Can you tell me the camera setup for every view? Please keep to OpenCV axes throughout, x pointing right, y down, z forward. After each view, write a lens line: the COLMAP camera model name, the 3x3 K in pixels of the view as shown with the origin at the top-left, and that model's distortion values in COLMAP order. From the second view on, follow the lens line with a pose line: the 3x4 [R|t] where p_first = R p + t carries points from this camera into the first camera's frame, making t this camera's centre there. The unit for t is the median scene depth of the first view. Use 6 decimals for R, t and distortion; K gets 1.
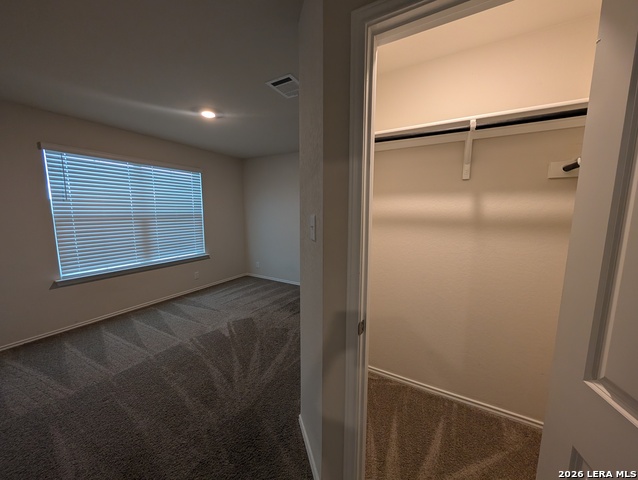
lens RADIAL K [[233.8, 0, 319.0], [0, 233.8, 240.0], [0, 0, 1]] dist [-0.000321, 0.000128]
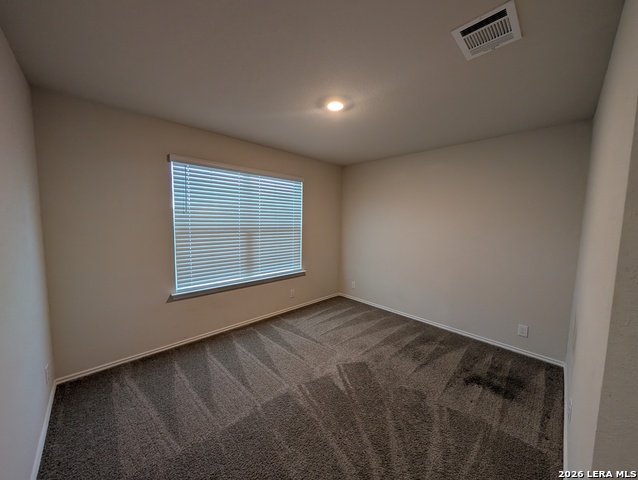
lens RADIAL K [[233.8, 0, 319.0], [0, 233.8, 240.0], [0, 0, 1]] dist [-0.000321, 0.000128]
pose [[0.958815, 0.035632, -0.281786, -0.229416], [-0.047463, 0.998250, -0.035269, -0.039732], [0.280036, 0.047191, 0.958829, 0.191291]]
